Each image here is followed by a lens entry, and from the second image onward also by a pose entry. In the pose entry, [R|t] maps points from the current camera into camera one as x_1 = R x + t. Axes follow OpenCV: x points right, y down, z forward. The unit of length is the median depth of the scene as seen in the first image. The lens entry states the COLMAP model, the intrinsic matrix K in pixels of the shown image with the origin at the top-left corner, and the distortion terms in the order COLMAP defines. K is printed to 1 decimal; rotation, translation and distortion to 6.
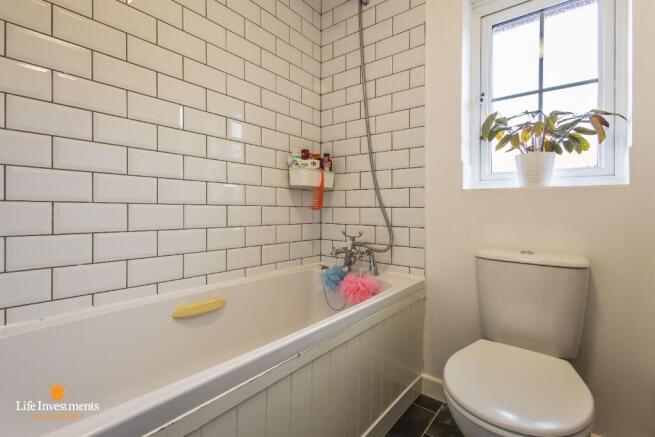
lens RADIAL K [[300.4, 0, 326.4], [0, 300.4, 213.0], [0, 0, 1]] dist [0.003246, 0.000835]
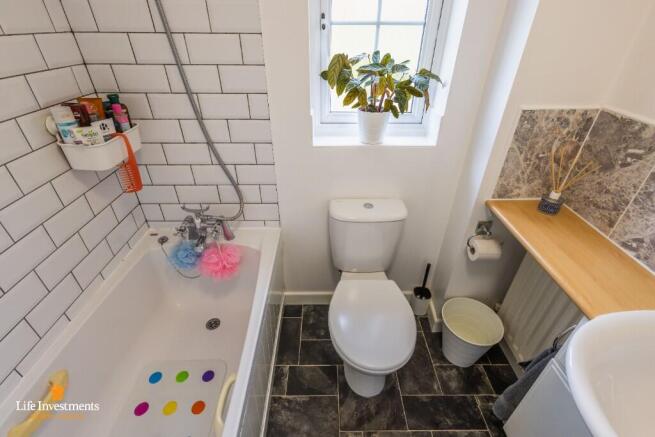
lens RADIAL K [[297.5, 0, 324.5], [0, 297.5, 217.9], [0, 0, 1]] dist [0.002138, -0.000037]
pose [[0.776941, -0.343638, 0.527519, -0.078834], [0.009045, 0.843904, 0.536417, -0.340157], [-0.629509, -0.411993, 0.658772, 0.231607]]
